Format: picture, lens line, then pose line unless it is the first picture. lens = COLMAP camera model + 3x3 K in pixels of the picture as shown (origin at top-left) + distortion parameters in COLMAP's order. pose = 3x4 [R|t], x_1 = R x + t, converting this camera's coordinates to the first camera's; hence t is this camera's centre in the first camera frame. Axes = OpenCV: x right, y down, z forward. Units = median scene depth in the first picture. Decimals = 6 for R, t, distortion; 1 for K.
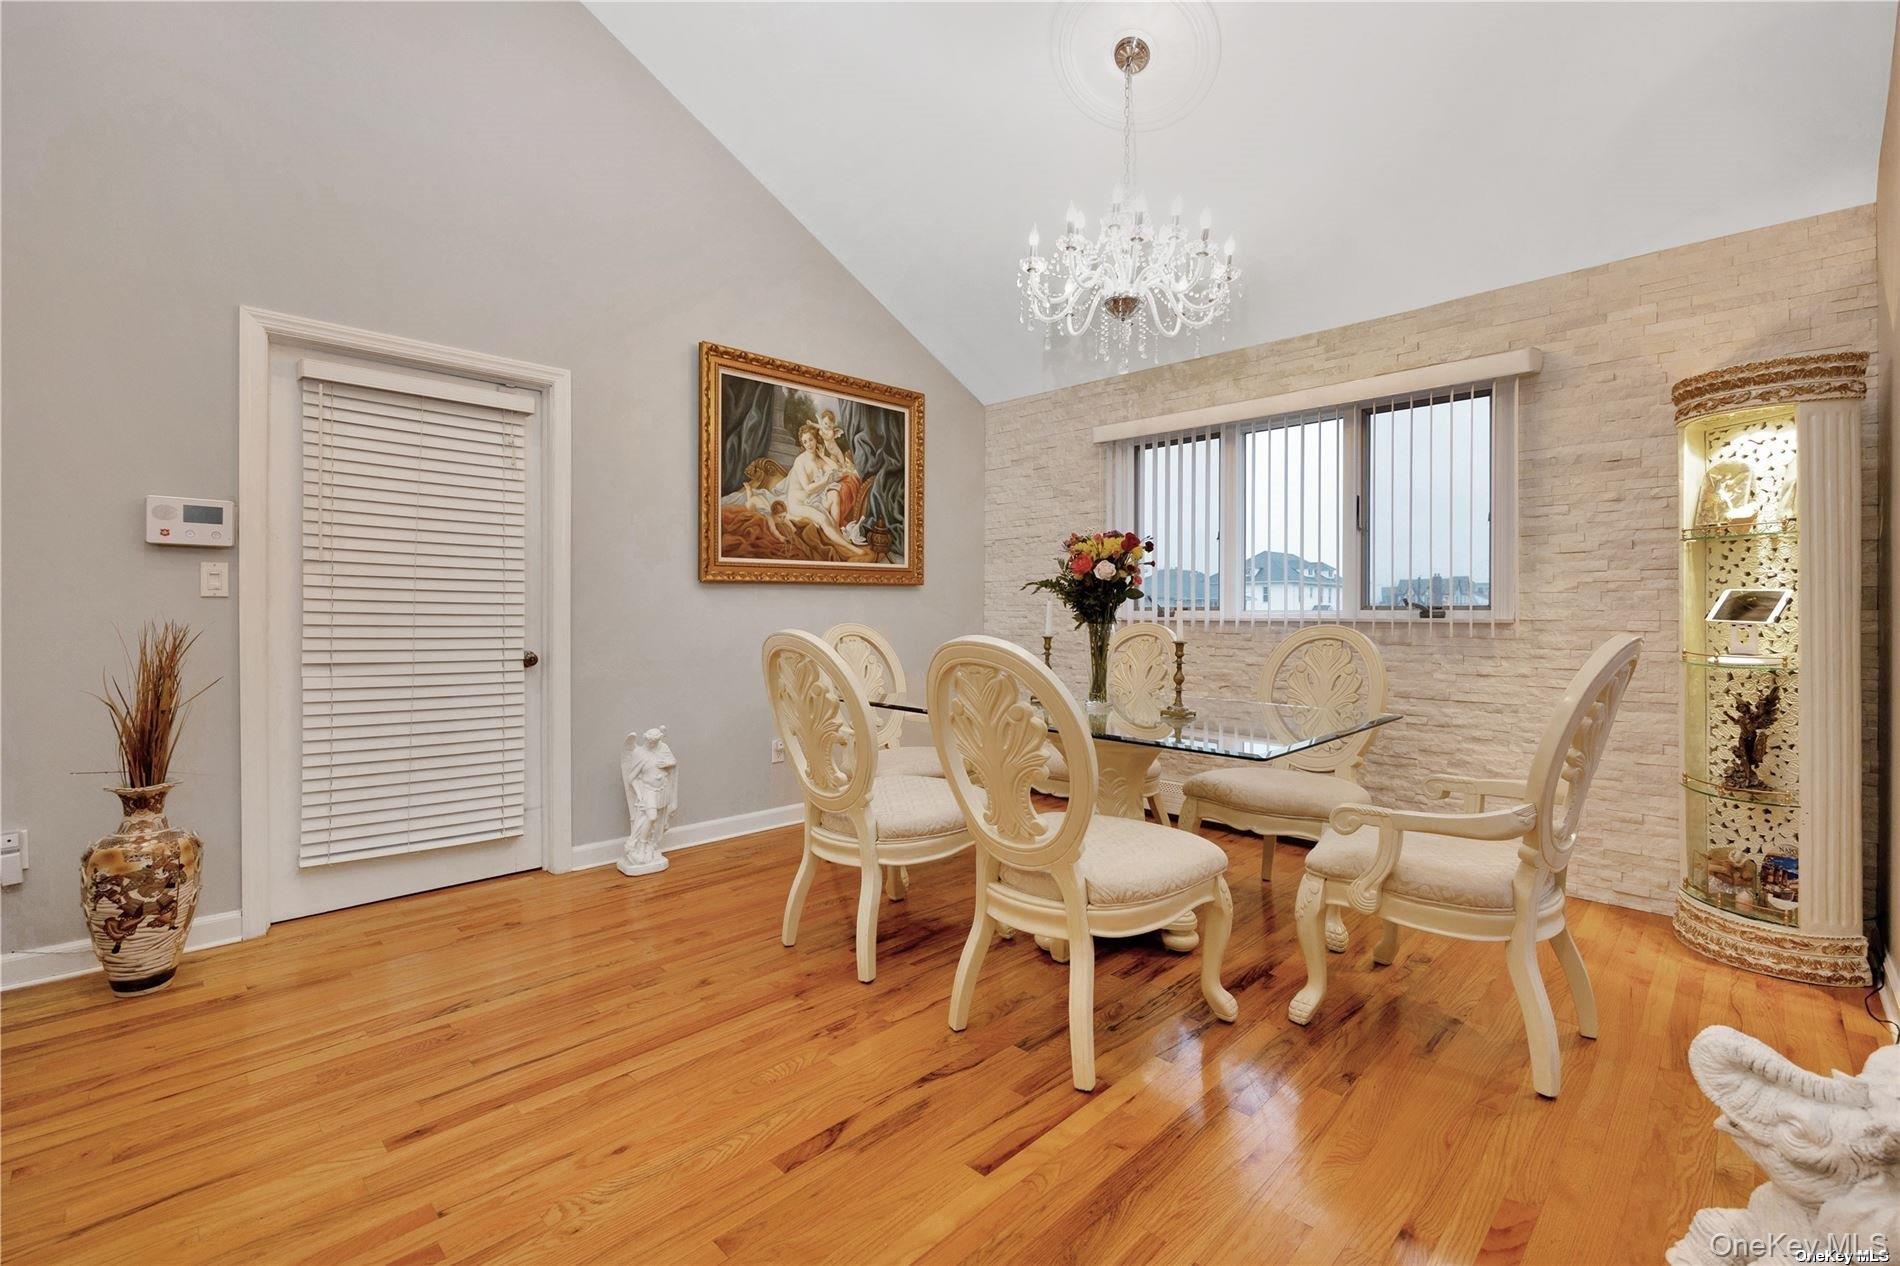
lens RADIAL K [[819.0, 0, 946.3], [0, 819.0, 615.1], [0, 0, 1]] dist [-0.021175, -0.000398]
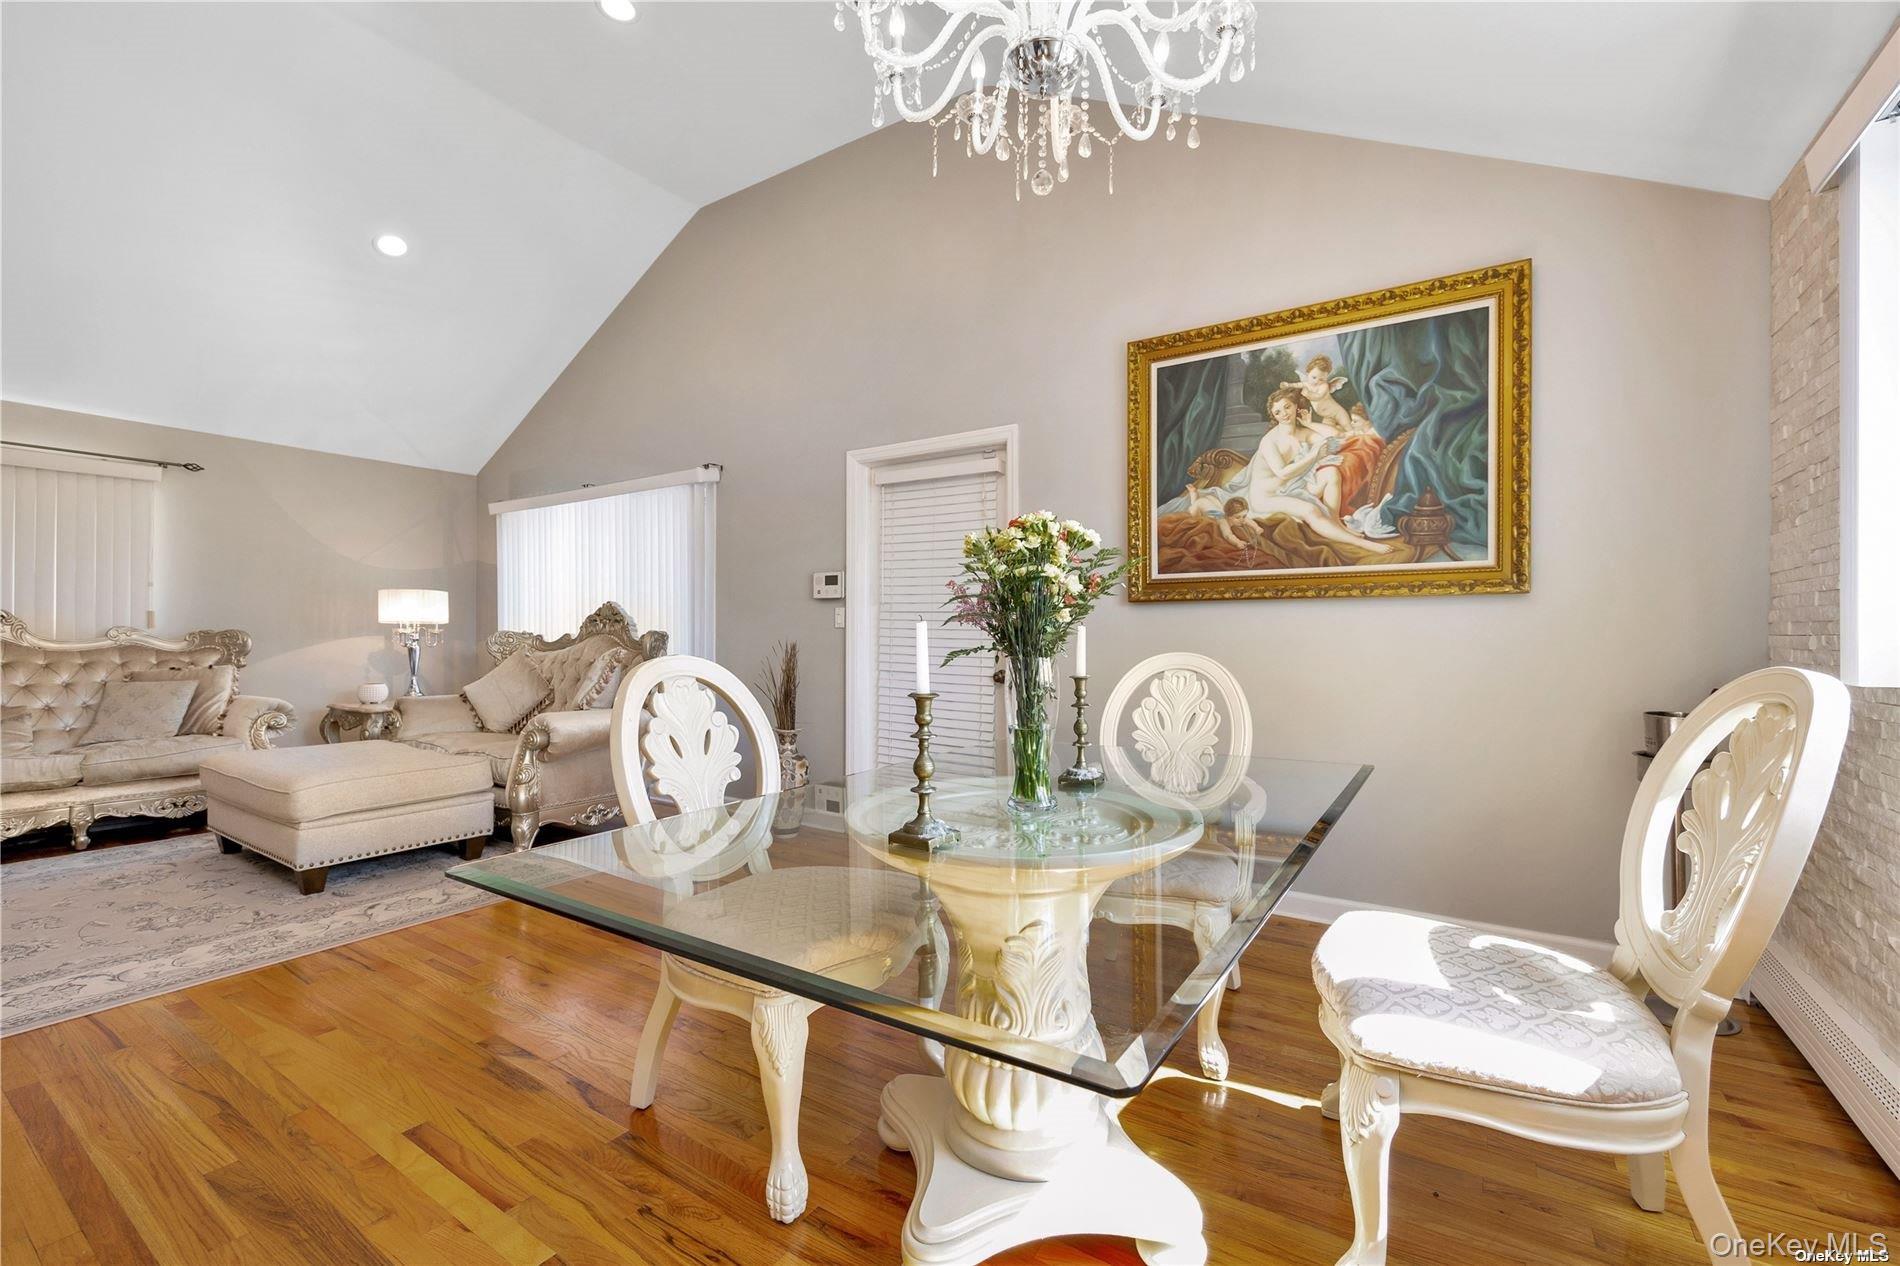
lens RADIAL K [[766.6, 0, 952.7], [0, 766.6, 644.9], [0, 0, 1]] dist [-0.019806, 0.001829]
pose [[0.231361, 0.011409, -0.972801, 0.455163], [-0.010492, 0.999902, 0.009232, 0.000075], [0.972811, 0.008070, 0.231458, 0.554872]]
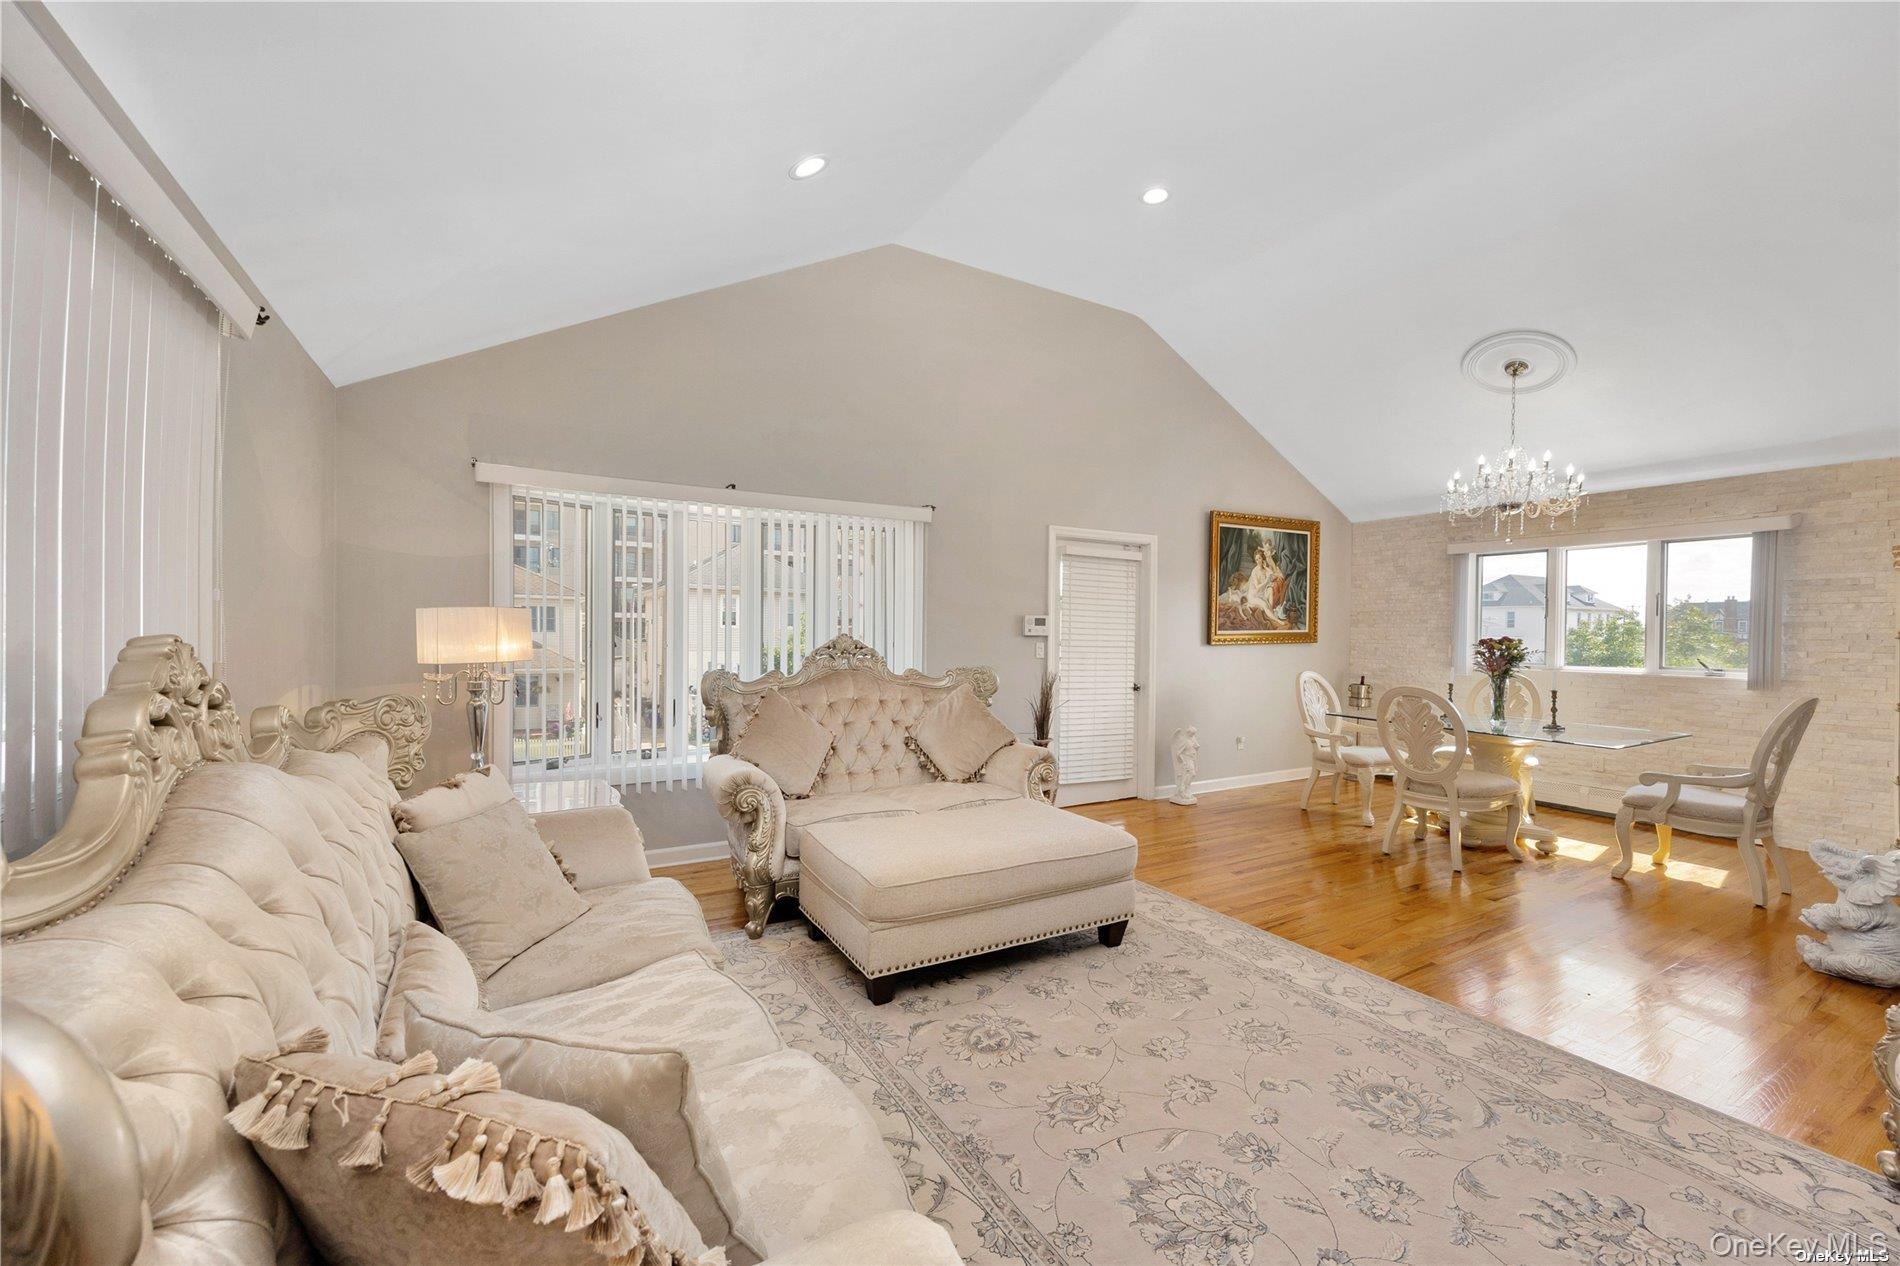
lens RADIAL K [[766.6, 0, 911.1], [0, 766.6, 632.3], [0, 0, 1]] dist [-0.019806, 0.001829]
pose [[0.959080, 0.010275, -0.282948, -0.415924], [-0.011062, 0.999938, -0.001183, -0.053782], [0.282919, 0.004265, 0.959134, -0.716941]]
